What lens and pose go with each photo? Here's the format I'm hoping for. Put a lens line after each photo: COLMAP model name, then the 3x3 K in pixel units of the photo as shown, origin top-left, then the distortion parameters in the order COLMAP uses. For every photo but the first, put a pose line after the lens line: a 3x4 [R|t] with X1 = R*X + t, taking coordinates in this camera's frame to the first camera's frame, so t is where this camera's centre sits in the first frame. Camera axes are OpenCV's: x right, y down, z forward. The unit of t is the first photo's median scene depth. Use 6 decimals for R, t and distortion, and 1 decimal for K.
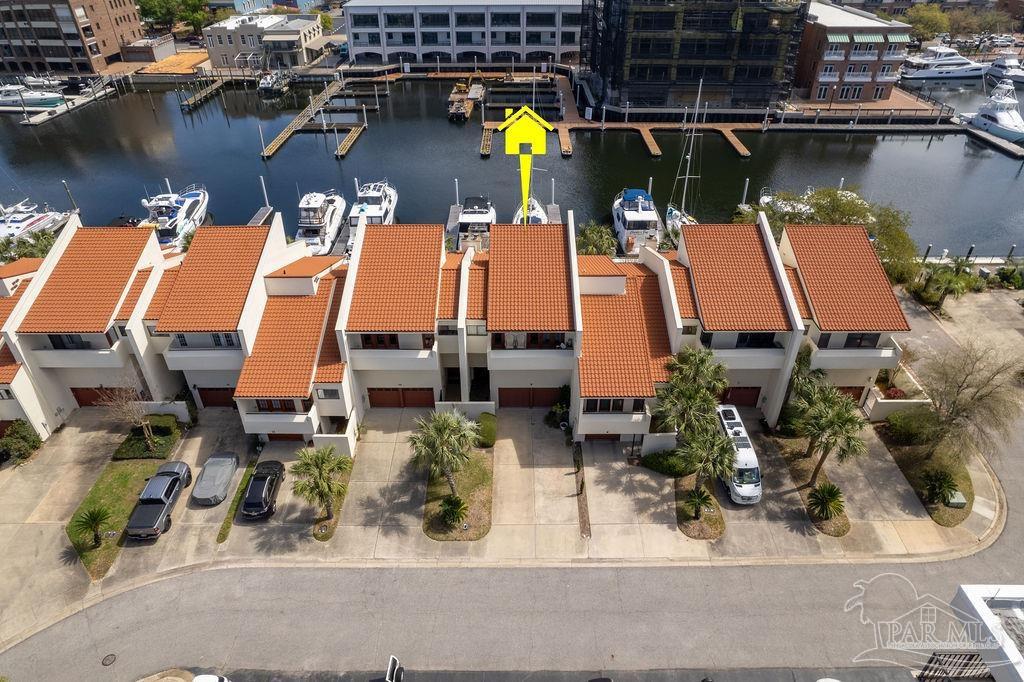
lens RADIAL K [[646.2, 0, 513.7], [0, 646.2, 341.6], [0, 0, 1]] dist [-0.024583, 0.010597]
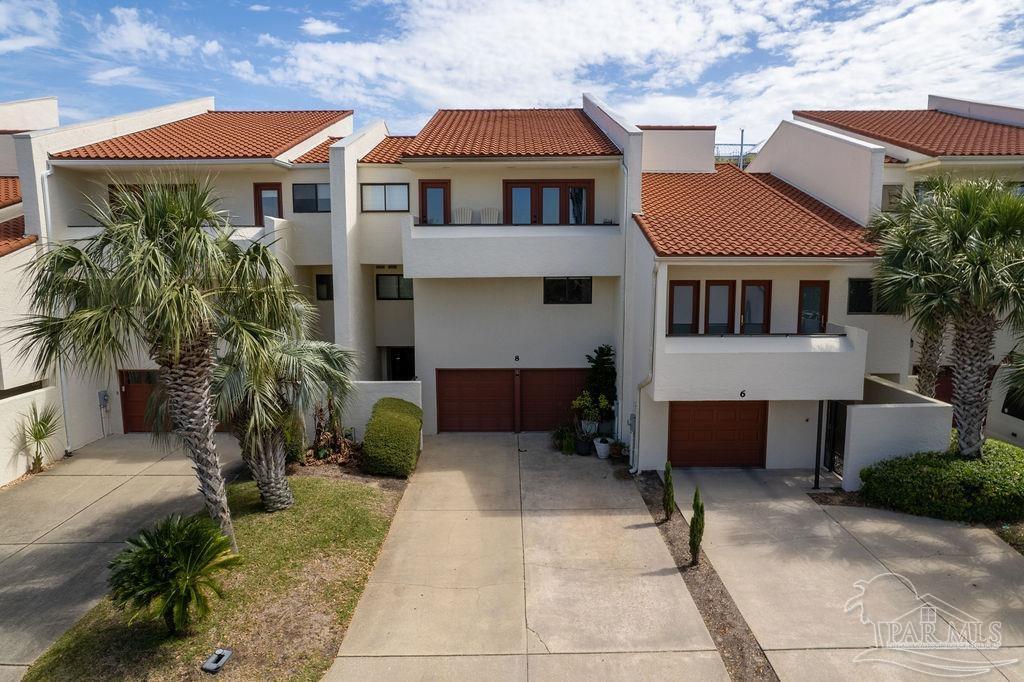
lens RADIAL K [[646.2, 0, 520.7], [0, 646.2, 341.5], [0, 0, 1]] dist [-0.024583, 0.010597]
pose [[0.999906, 0.001929, 0.013578, 0.025810], [0.004478, 0.889880, -0.456173, 0.268167], [-0.012963, 0.456191, 0.889788, 0.693105]]
